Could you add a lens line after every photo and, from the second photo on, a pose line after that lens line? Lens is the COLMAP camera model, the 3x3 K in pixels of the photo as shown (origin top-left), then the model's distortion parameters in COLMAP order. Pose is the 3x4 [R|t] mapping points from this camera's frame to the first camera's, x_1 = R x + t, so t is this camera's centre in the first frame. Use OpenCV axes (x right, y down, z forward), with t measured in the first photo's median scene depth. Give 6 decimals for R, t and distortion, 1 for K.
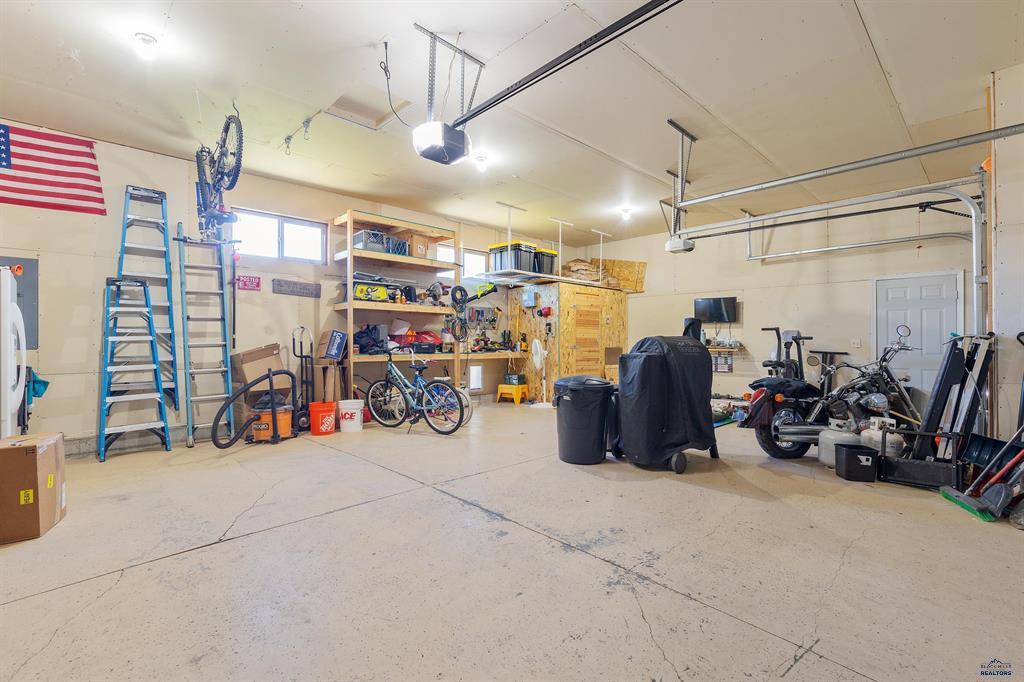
lens RADIAL K [[474.3, 0, 510.7], [0, 474.3, 343.1], [0, 0, 1]] dist [-0.004072, -0.000451]
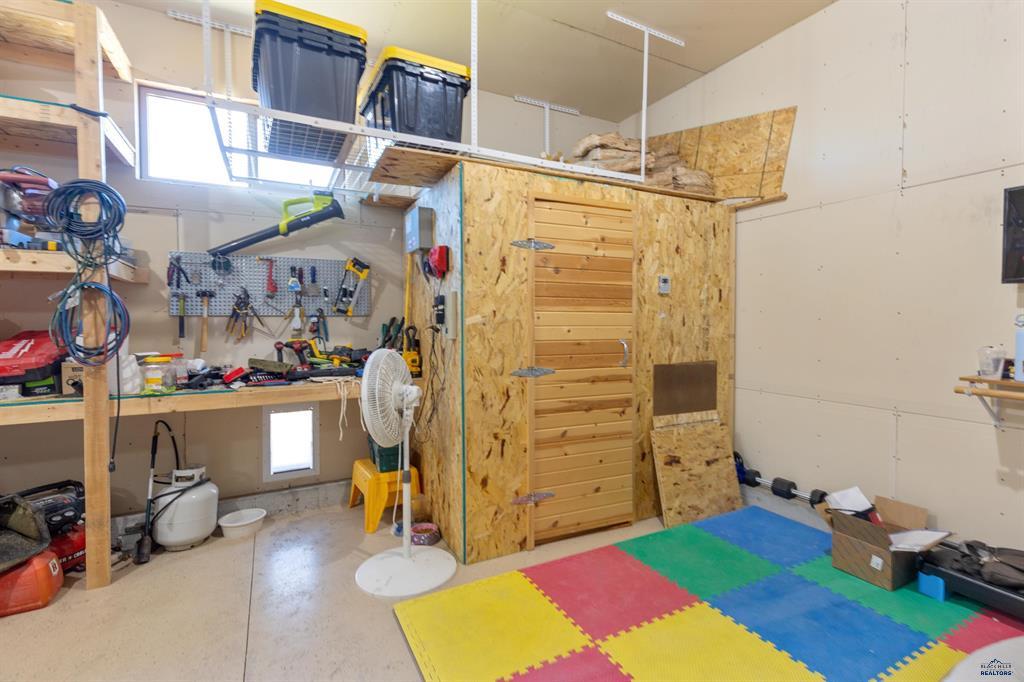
lens RADIAL K [[474.3, 0, 511.6], [0, 474.3, 337.3], [0, 0, 1]] dist [-0.004072, -0.000451]
pose [[0.958711, 0.000776, -0.284380, 0.204523], [0.008281, 0.999496, 0.030645, -0.022848], [0.284260, -0.031735, 0.958222, 0.667943]]
